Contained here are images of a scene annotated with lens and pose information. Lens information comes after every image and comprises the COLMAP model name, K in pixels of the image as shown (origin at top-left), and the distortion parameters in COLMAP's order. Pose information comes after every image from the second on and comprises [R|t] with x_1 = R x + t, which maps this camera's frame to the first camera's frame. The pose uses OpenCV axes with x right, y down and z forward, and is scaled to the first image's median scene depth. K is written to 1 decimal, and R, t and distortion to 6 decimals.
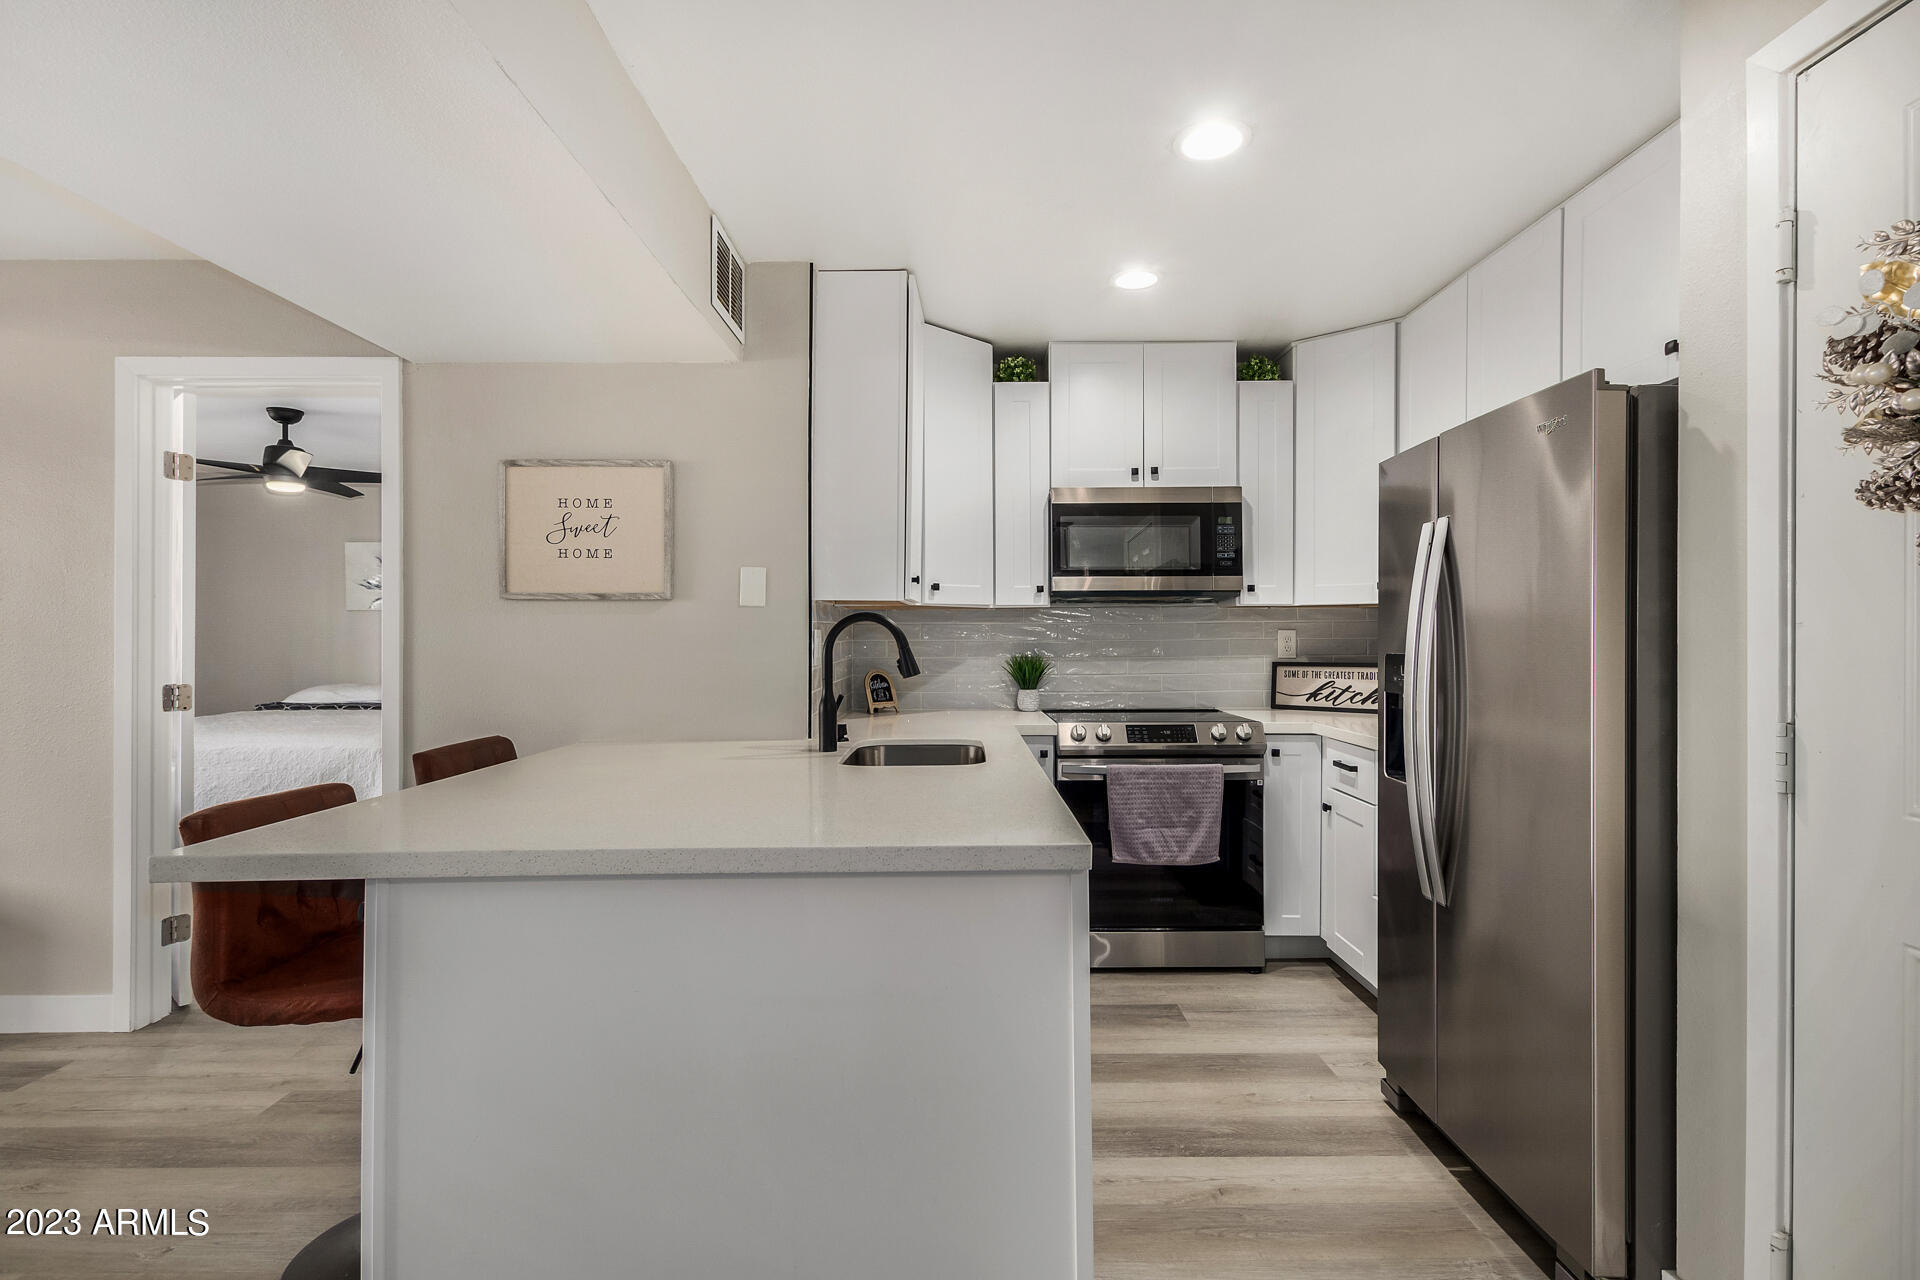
lens RADIAL K [[930.8, 0, 971.5], [0, 930.8, 638.5], [0, 0, 1]] dist [0.010552, 0.000281]
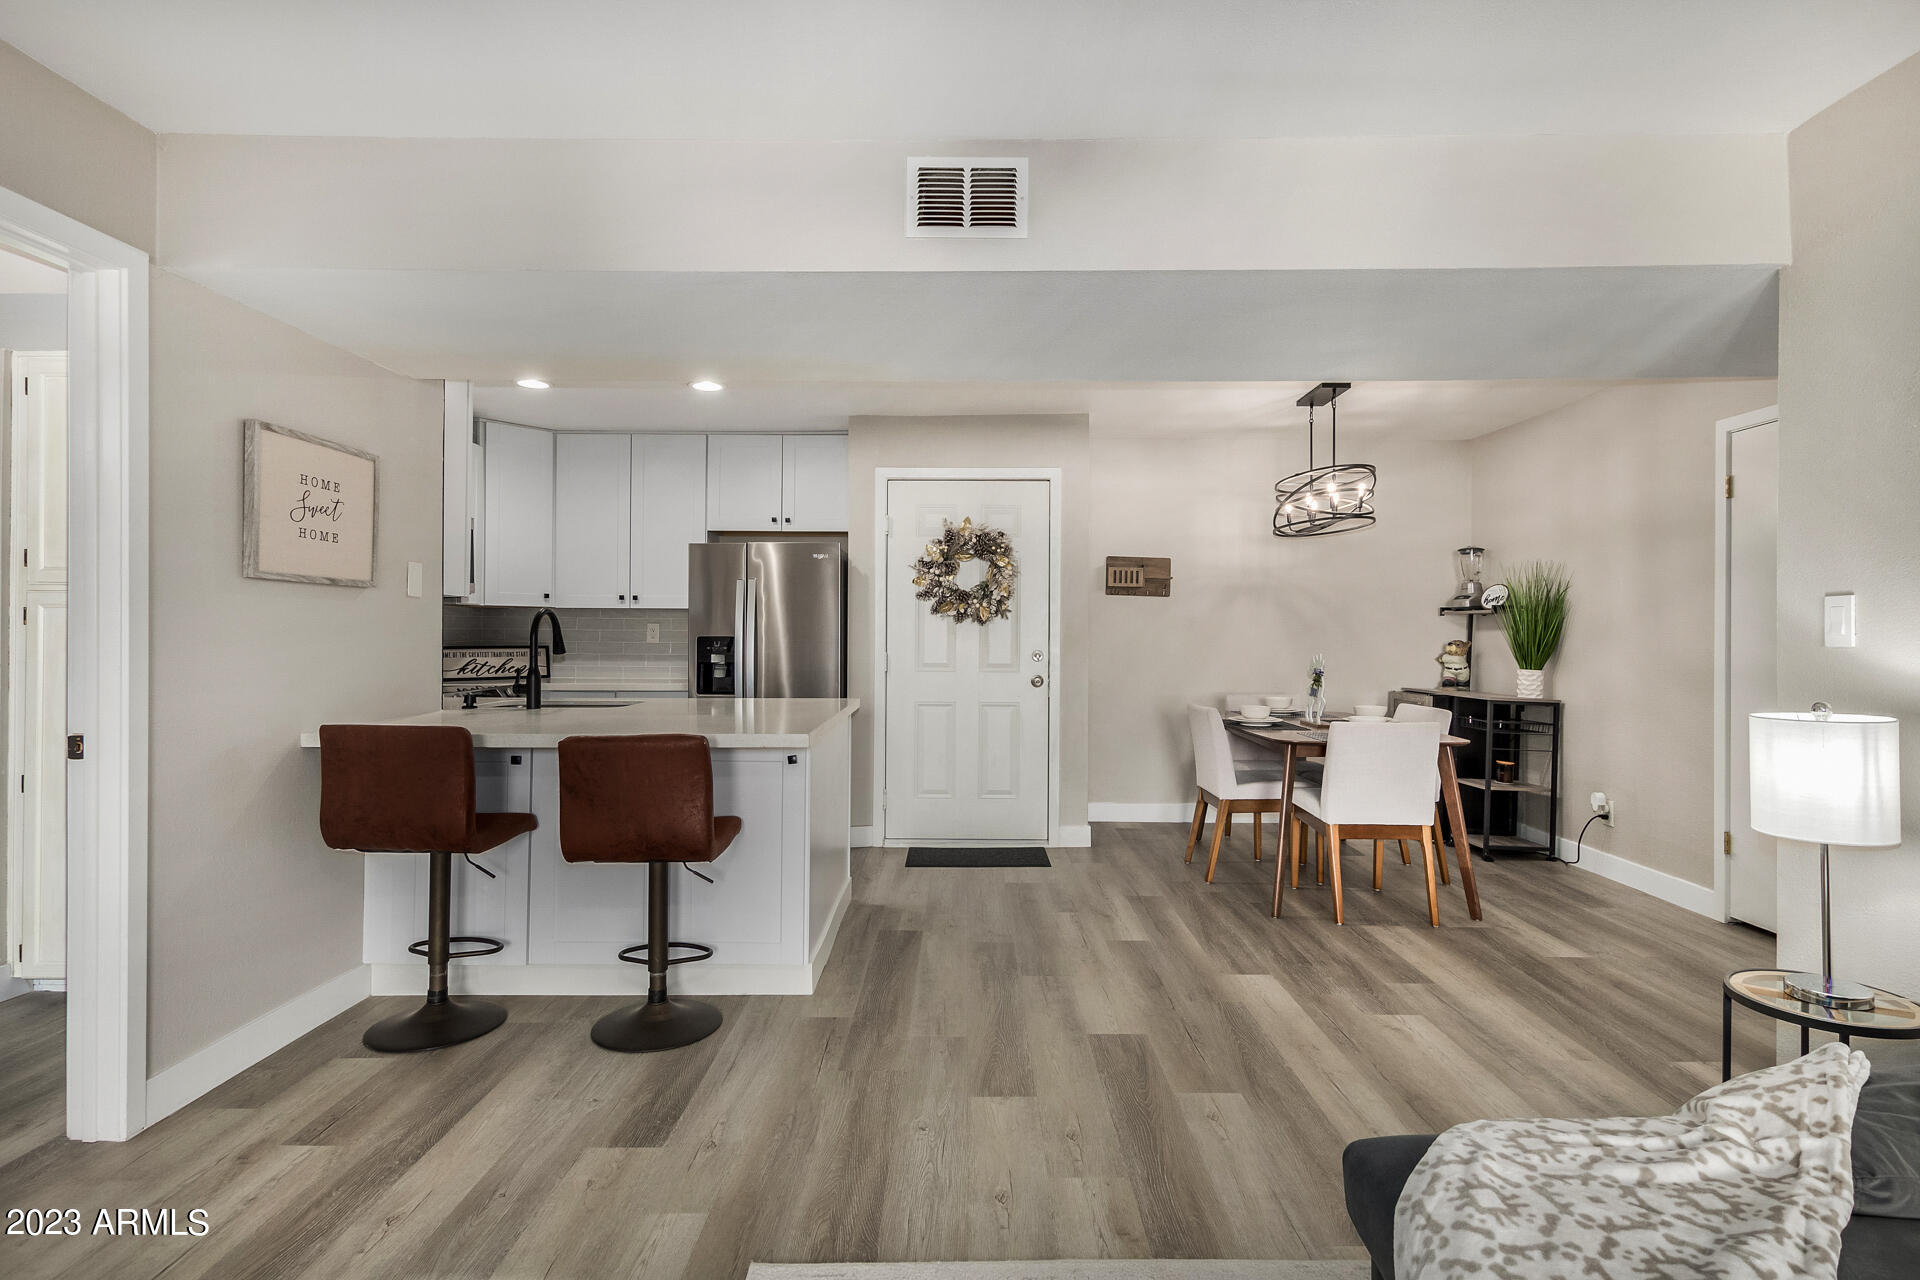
lens RADIAL K [[930.8, 0, 971.5], [0, 930.8, 638.5], [0, 0, 1]] dist [0.010552, 0.000281]
pose [[0.006837, -0.002393, 0.999974, -1.167736], [-0.004165, 0.999988, 0.002421, 0.009016], [-0.999968, -0.004181, 0.006827, 0.267017]]
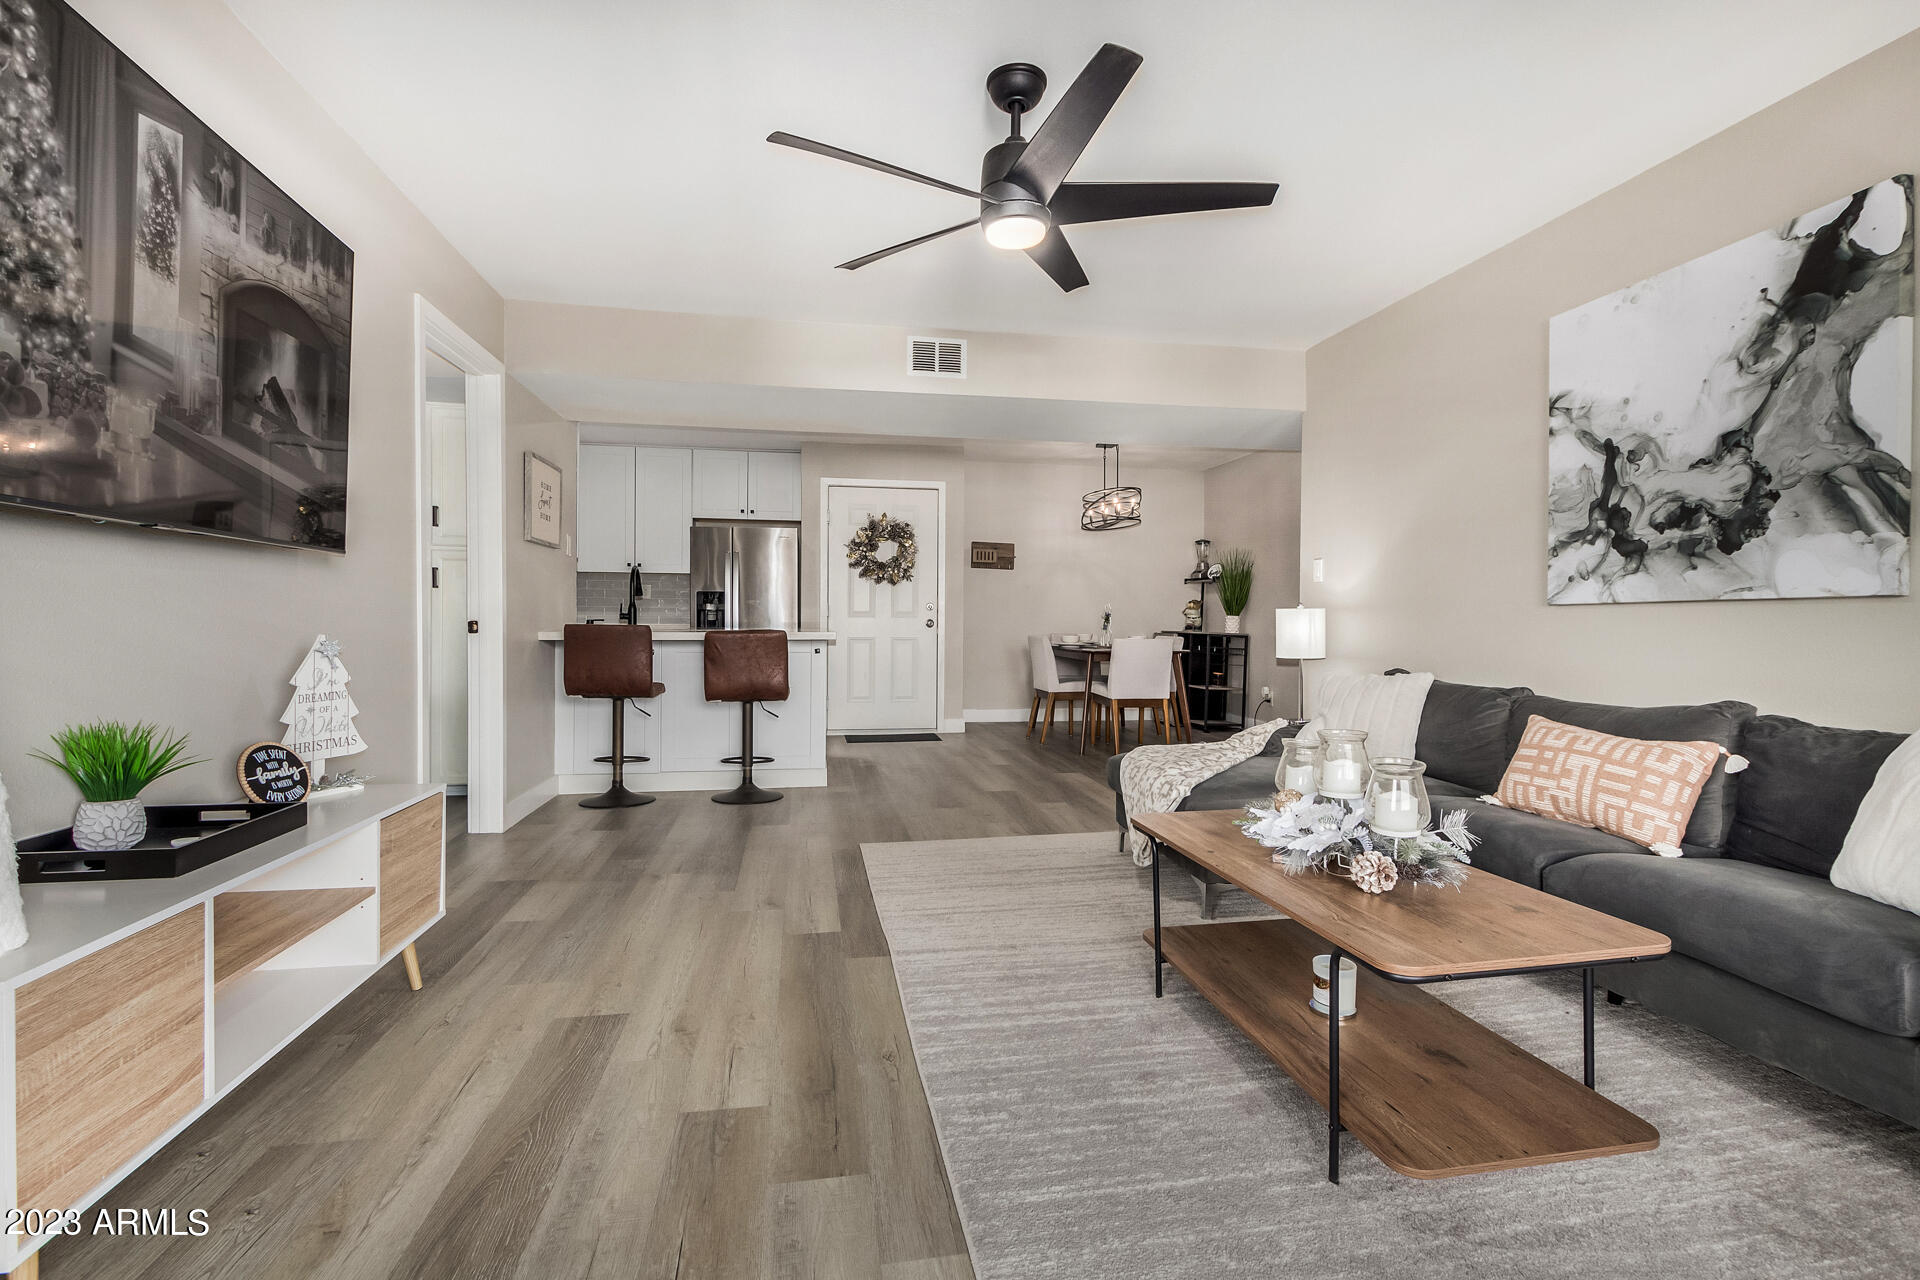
lens RADIAL K [[845.3, 0, 963.8], [0, 845.3, 634.8], [0, 0, 1]] dist [0.001125, -0.000192]
pose [[-0.168859, -0.018672, 0.985463, -1.711698], [-0.006479, 0.999820, 0.017834, 0.073568], [-0.985619, -0.003373, -0.168950, 0.441372]]
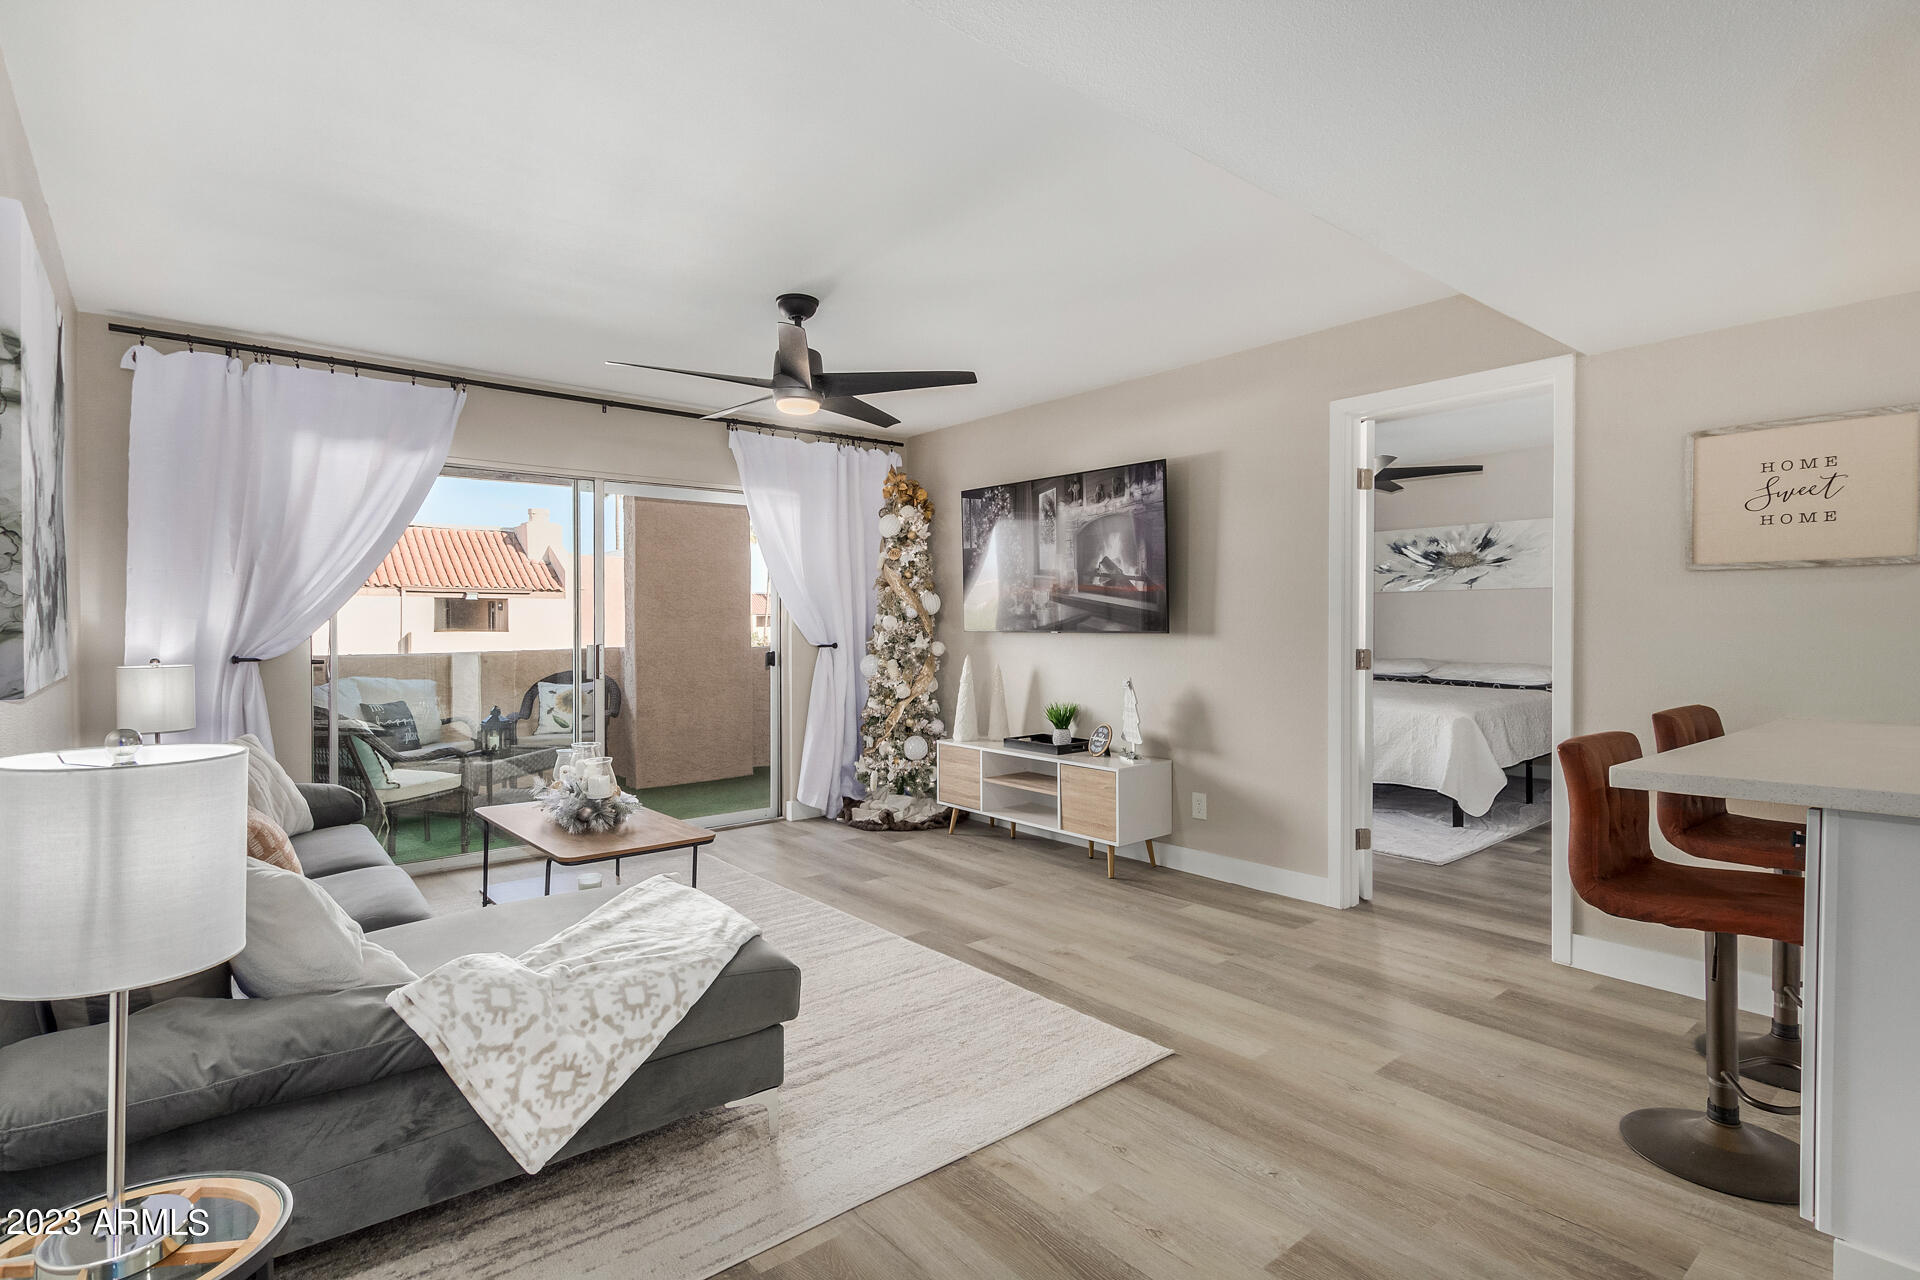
lens RADIAL K [[952.7, 0, 957.6], [0, 952.7, 637.0], [0, 0, 1]] dist [0.017371, -0.001057]
pose [[0.637472, 0.009687, -0.770412, -0.172046], [0.001781, 0.999900, 0.014046, 0.011378], [0.770471, -0.010326, 0.637391, -0.230781]]
